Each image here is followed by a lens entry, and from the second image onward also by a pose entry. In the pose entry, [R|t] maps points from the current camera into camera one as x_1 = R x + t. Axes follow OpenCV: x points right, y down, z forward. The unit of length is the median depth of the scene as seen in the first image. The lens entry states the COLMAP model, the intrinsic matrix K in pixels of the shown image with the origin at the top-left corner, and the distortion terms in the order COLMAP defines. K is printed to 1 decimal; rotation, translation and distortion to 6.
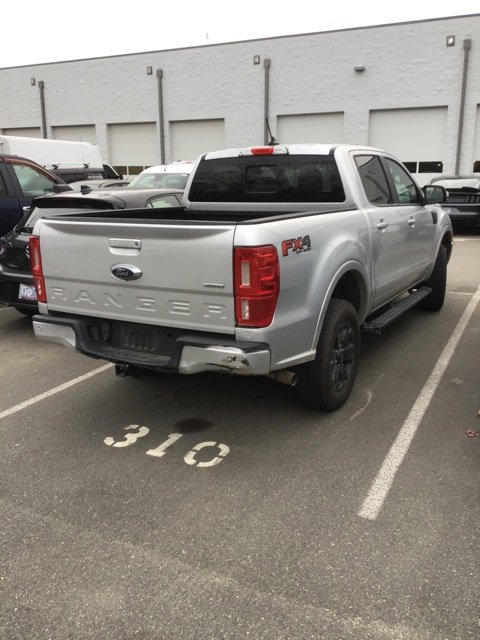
lens RADIAL K [[596.9, 0, 241.5], [0, 596.9, 303.1], [0, 0, 1]] dist [0.117551, -0.165504]
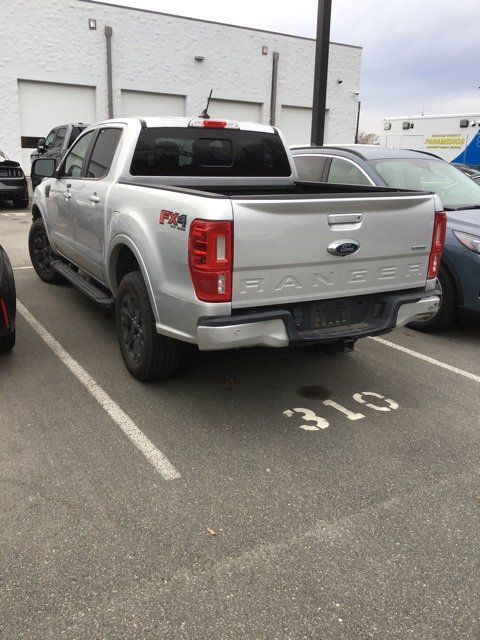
lens RADIAL K [[596.9, 0, 241.5], [0, 596.9, 303.1], [0, 0, 1]] dist [0.117551, -0.165504]
pose [[0.498178, -0.180256, 0.848131, -1.088559], [0.144574, 0.981728, 0.123729, -0.104263], [-0.854937, 0.060979, 0.515135, 0.610610]]
